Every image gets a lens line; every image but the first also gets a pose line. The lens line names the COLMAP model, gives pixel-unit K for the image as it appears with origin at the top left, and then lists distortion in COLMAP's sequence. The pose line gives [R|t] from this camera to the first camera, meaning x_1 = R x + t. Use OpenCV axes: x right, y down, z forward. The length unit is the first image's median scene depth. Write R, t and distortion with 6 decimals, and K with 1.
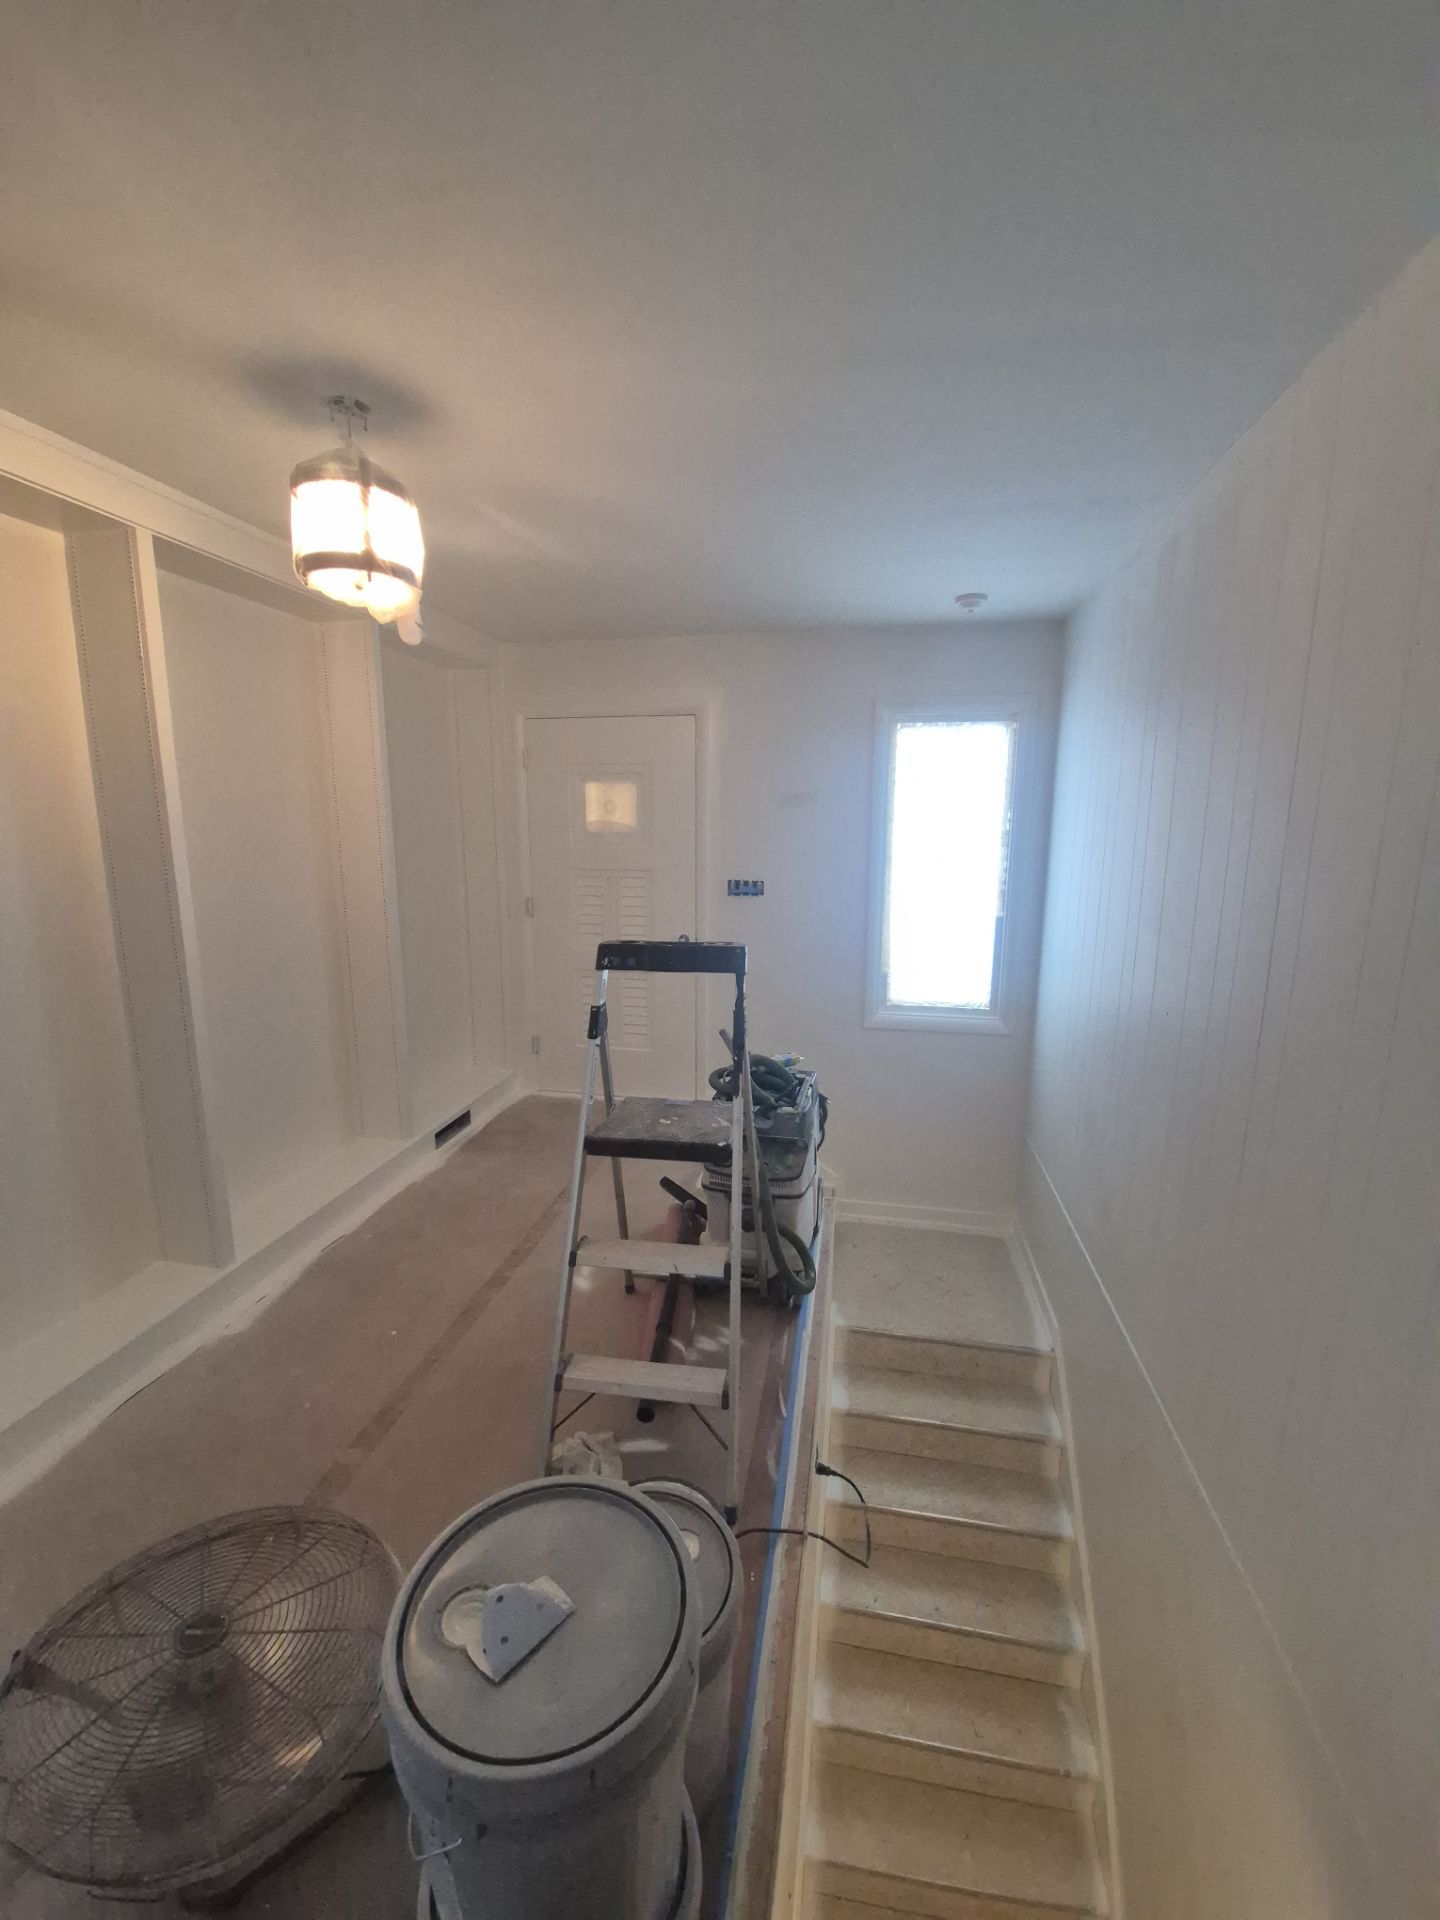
lens RADIAL K [[788.2, 0, 720.0], [0, 788.2, 960.0], [0, 0, 1]] dist [0.020879, -0.000043]
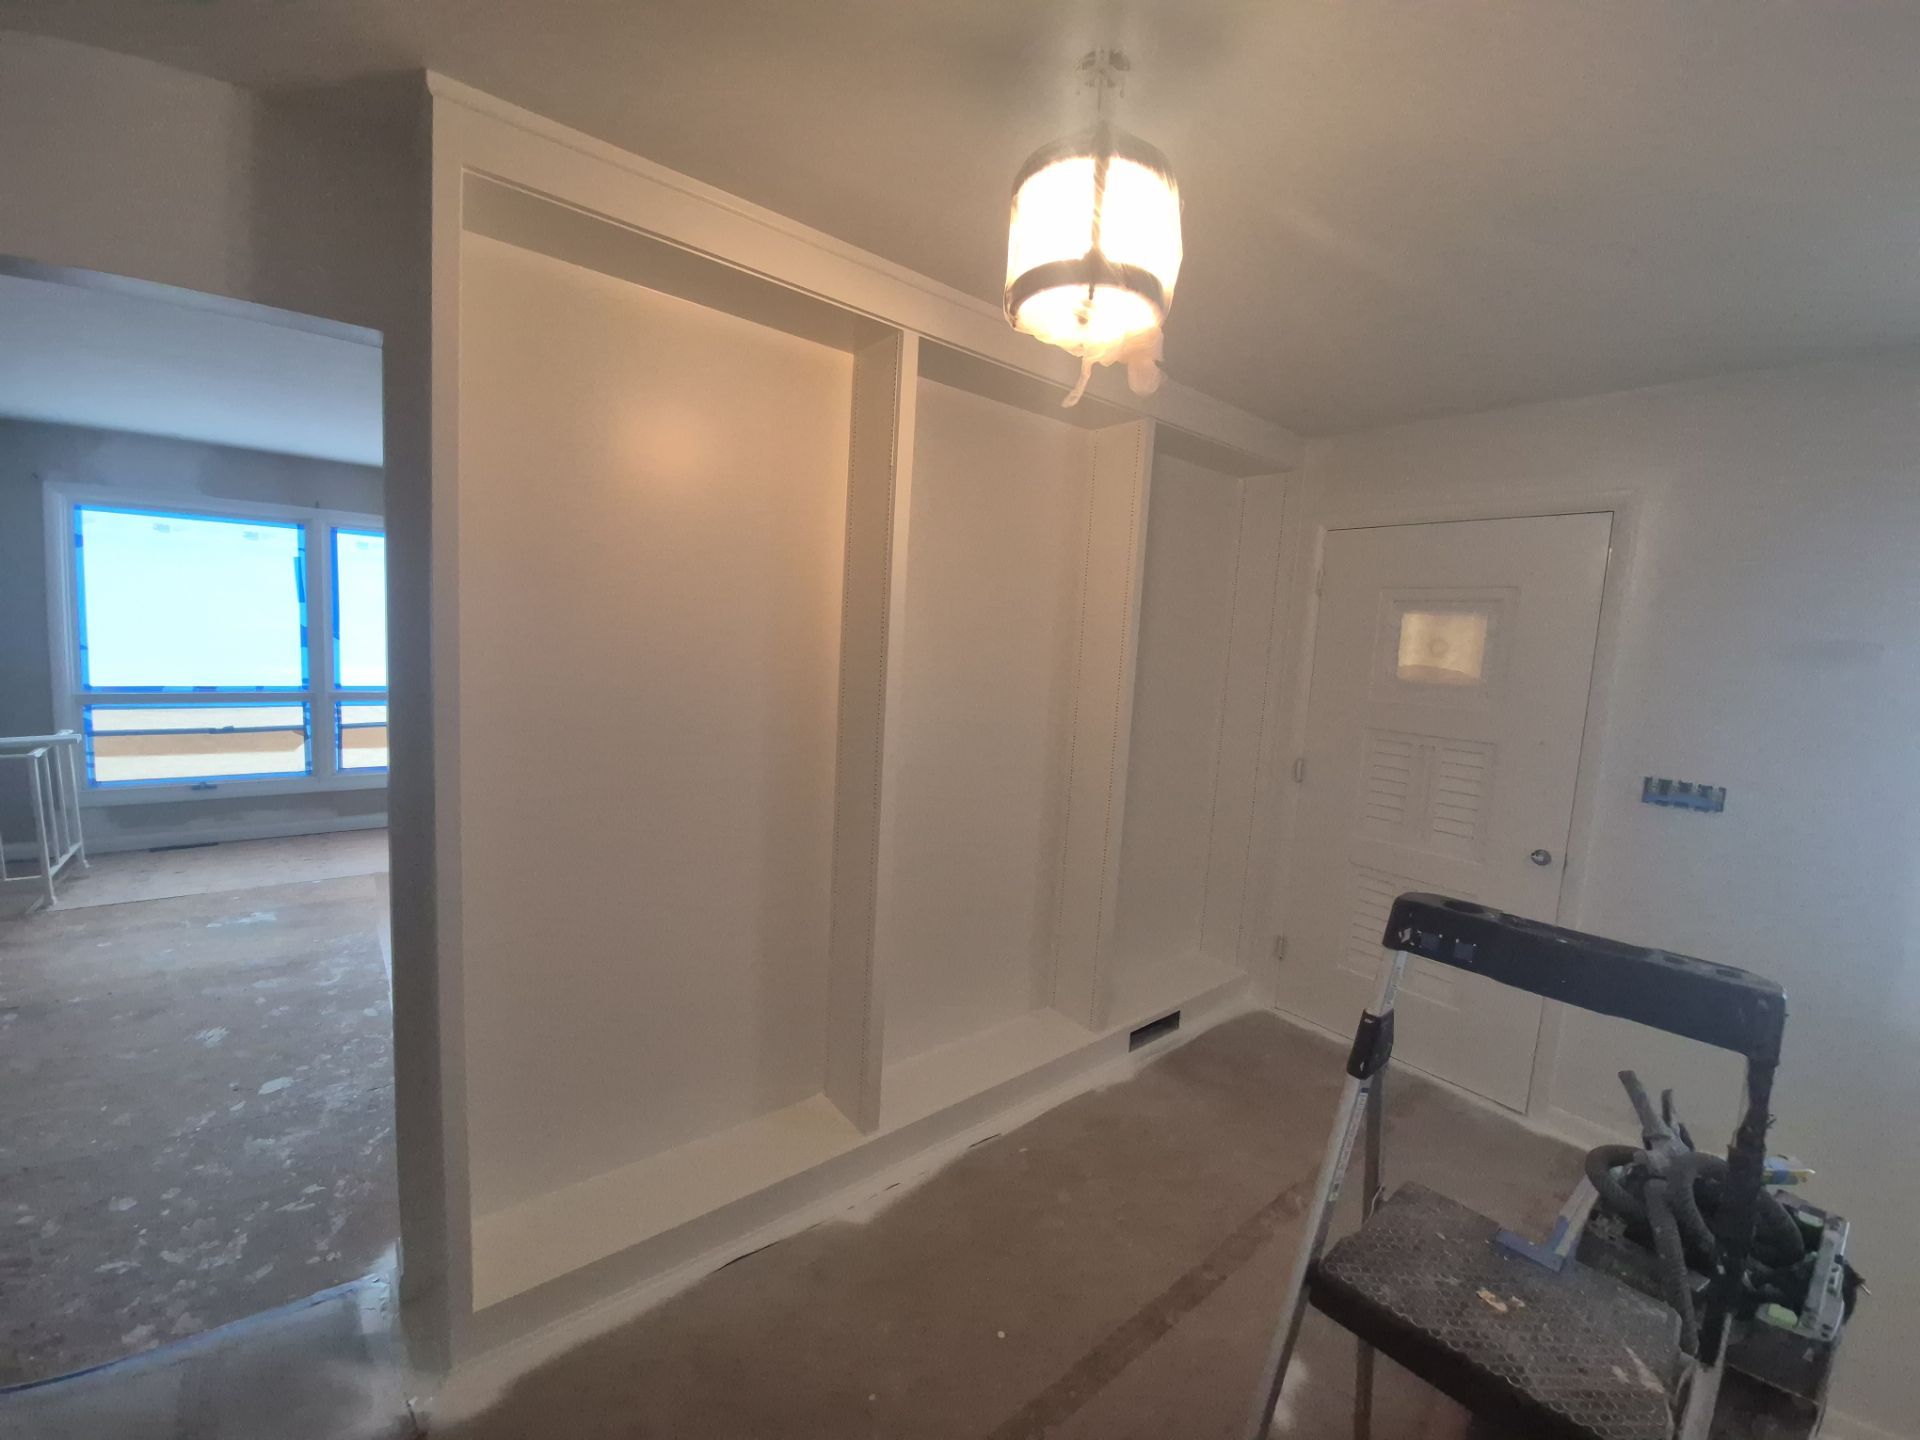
lens RADIAL K [[762.7, 0, 954.1], [0, 762.7, 711.6], [0, 0, 1]] dist [-0.017203, -0.000293]
pose [[0.768968, 0.109025, -0.629922, -0.065440], [-0.167101, 0.985373, -0.033441, -0.069429], [0.617062, 0.130976, 0.775938, 0.349441]]
